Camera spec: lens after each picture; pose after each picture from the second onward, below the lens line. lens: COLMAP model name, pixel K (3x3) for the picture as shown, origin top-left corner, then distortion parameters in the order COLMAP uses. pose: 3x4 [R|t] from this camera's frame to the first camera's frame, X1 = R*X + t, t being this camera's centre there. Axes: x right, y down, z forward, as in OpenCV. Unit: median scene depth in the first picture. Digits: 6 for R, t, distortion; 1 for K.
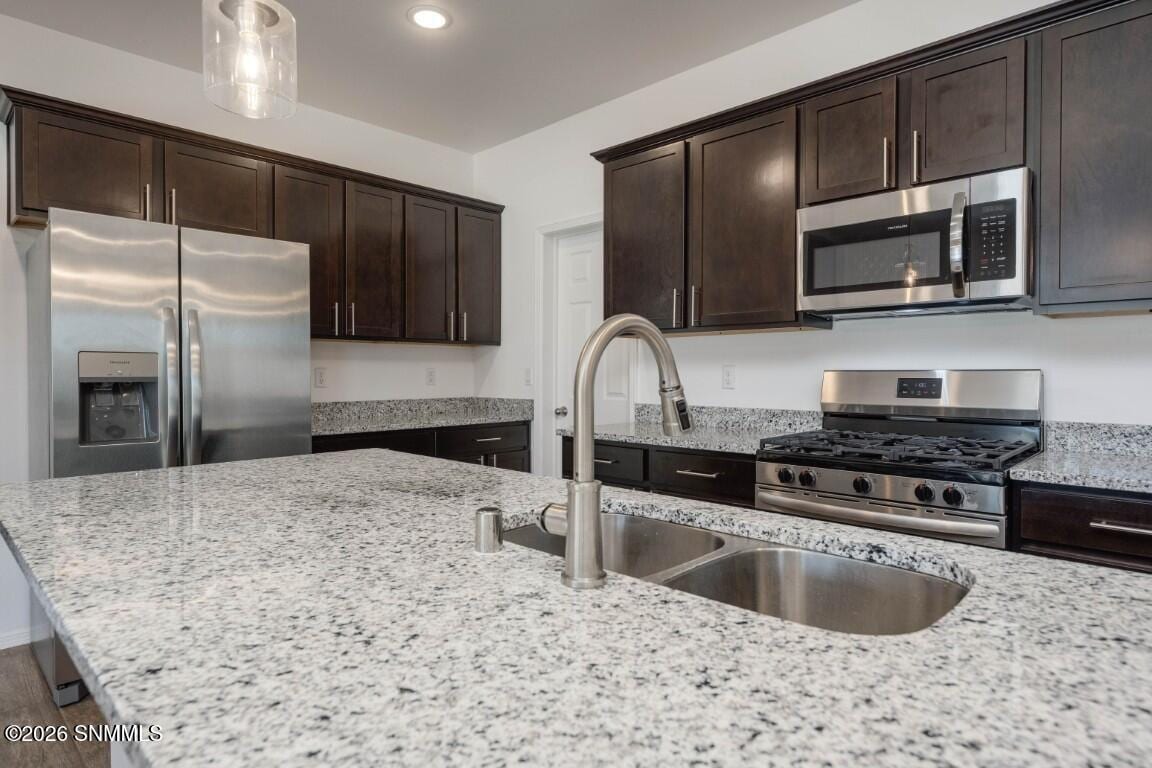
lens RADIAL K [[638.2, 0, 576.0], [0, 638.2, 384.0], [0, 0, 1]] dist [0.000438, 0.000641]
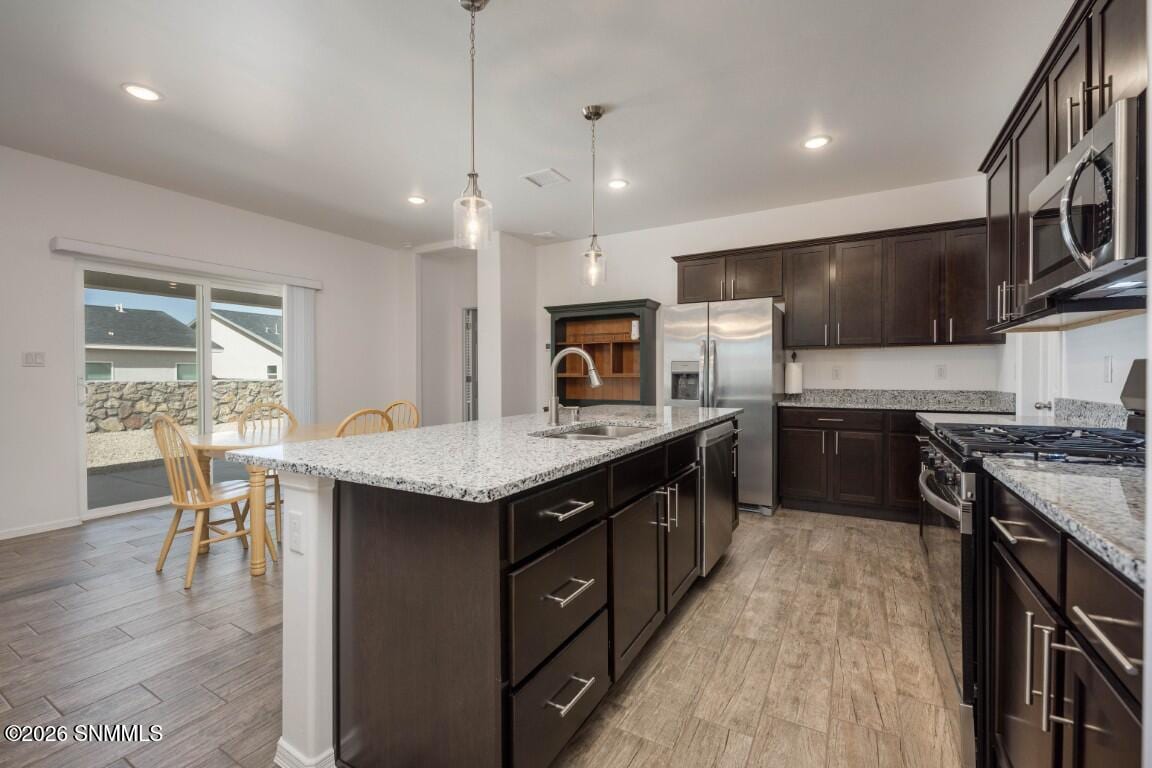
lens RADIAL K [[496.0, 0, 574.0], [0, 496.0, 379.6], [0, 0, 1]] dist [0.000524, 0.000094]
pose [[0.243335, 0.009097, -0.969900, 0.759292], [-0.015206, 0.999869, 0.005563, 0.011696], [0.969823, 0.013395, 0.243441, 0.128396]]
